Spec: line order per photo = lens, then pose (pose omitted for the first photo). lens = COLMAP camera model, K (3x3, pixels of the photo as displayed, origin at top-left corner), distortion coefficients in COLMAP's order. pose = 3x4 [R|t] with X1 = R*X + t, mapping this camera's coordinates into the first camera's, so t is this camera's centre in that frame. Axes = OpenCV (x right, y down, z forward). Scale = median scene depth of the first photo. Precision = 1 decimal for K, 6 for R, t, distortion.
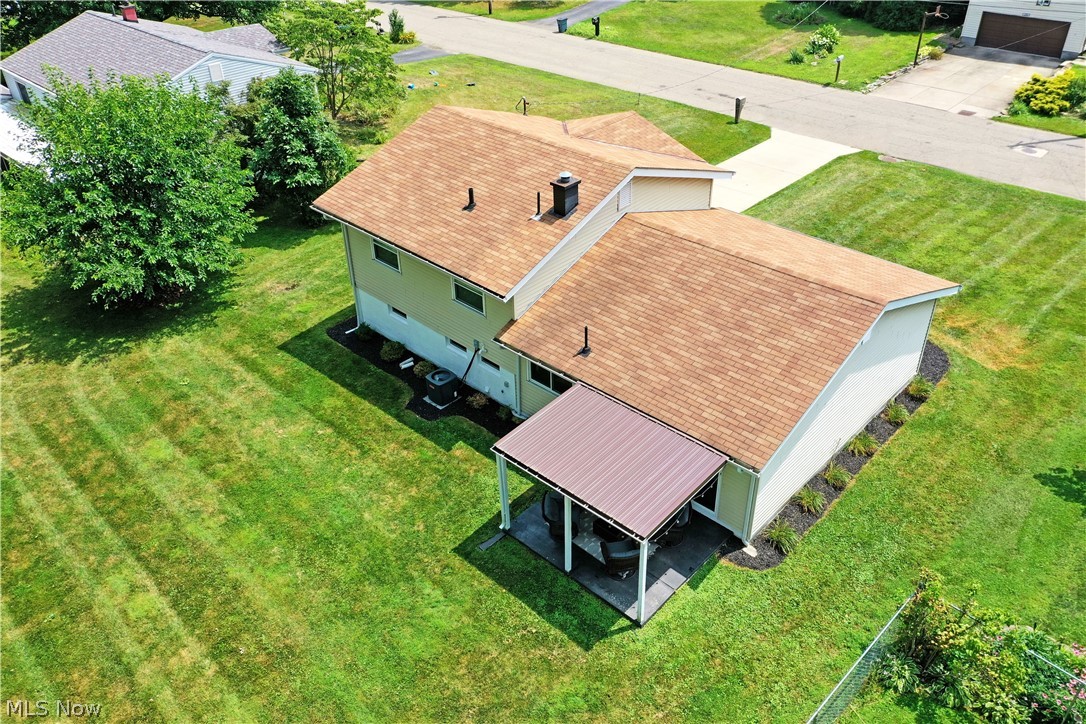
lens RADIAL K [[858.9, 0, 541.1], [0, 858.9, 360.6], [0, 0, 1]] dist [0.015793, 0.006077]
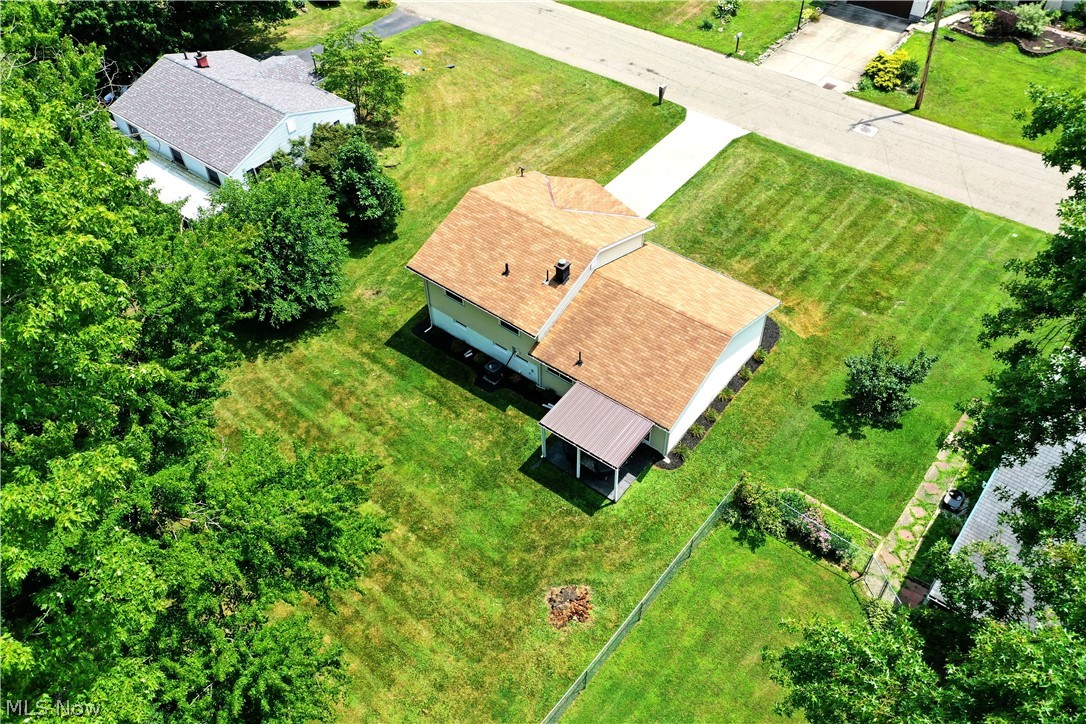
lens RADIAL K [[858.9, 0, 541.1], [0, 858.9, 360.6], [0, 0, 1]] dist [0.015793, 0.006077]
pose [[0.995763, -0.066444, 0.063564, -0.131269], [0.051435, 0.975493, 0.213933, -0.365264], [-0.076220, -0.209757, 0.974778, -0.718950]]
